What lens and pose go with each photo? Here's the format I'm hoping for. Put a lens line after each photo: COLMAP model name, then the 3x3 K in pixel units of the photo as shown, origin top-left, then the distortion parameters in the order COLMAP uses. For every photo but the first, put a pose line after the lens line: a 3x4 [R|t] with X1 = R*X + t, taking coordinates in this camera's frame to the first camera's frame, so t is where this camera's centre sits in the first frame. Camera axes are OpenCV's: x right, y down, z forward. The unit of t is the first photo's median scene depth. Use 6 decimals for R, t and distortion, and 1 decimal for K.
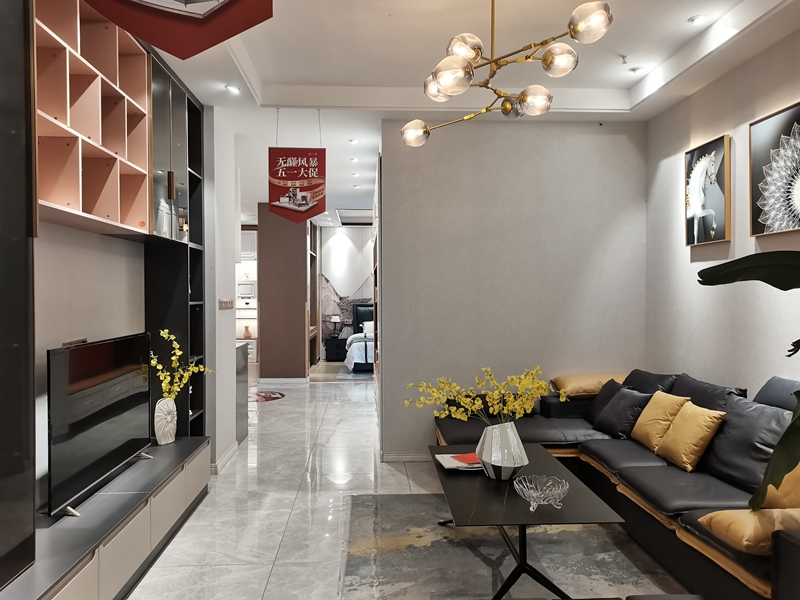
lens RADIAL K [[606.5, 0, 400.0], [0, 606.5, 300.0], [0, 0, 1]] dist [0.054308, -0.038425]
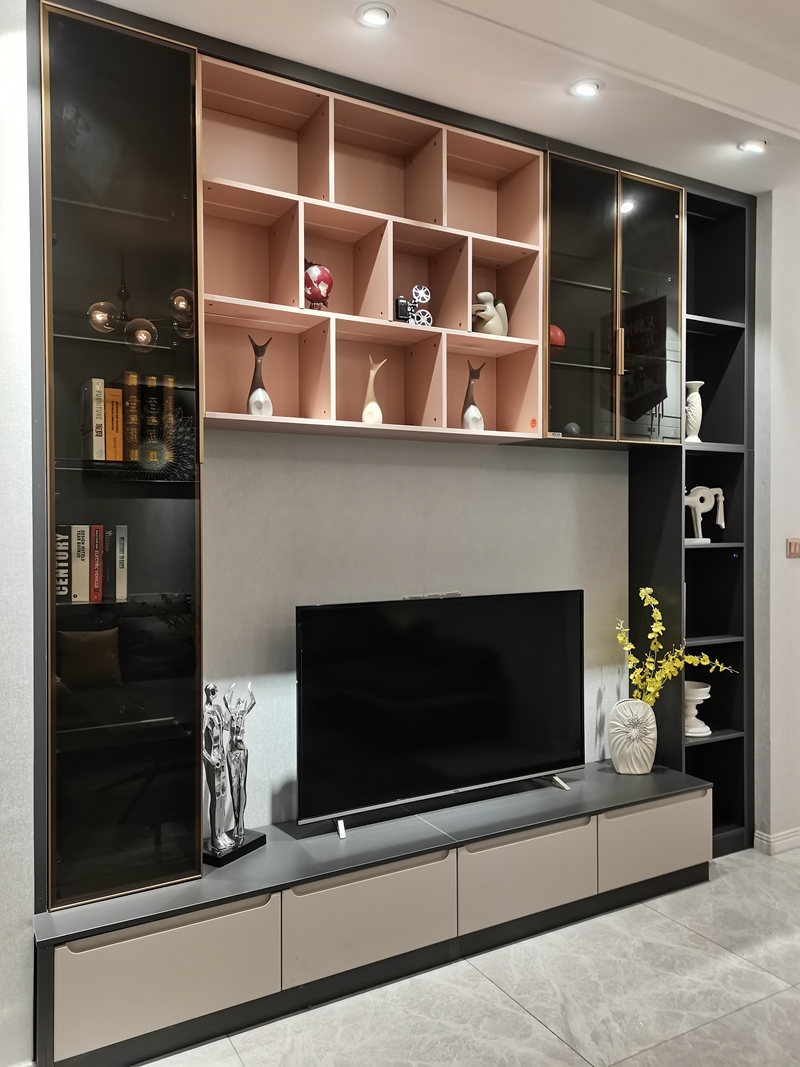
lens RADIAL K [[808.9, 0, 400.0], [0, 808.9, 533.5], [0, 0, 1]] dist [0.054308, -0.038425]
pose [[0.441477, 0.010962, -0.897205, 0.269870], [-0.007538, 0.999935, 0.008508, -0.012816], [0.897241, 0.003007, 0.441531, 0.463907]]
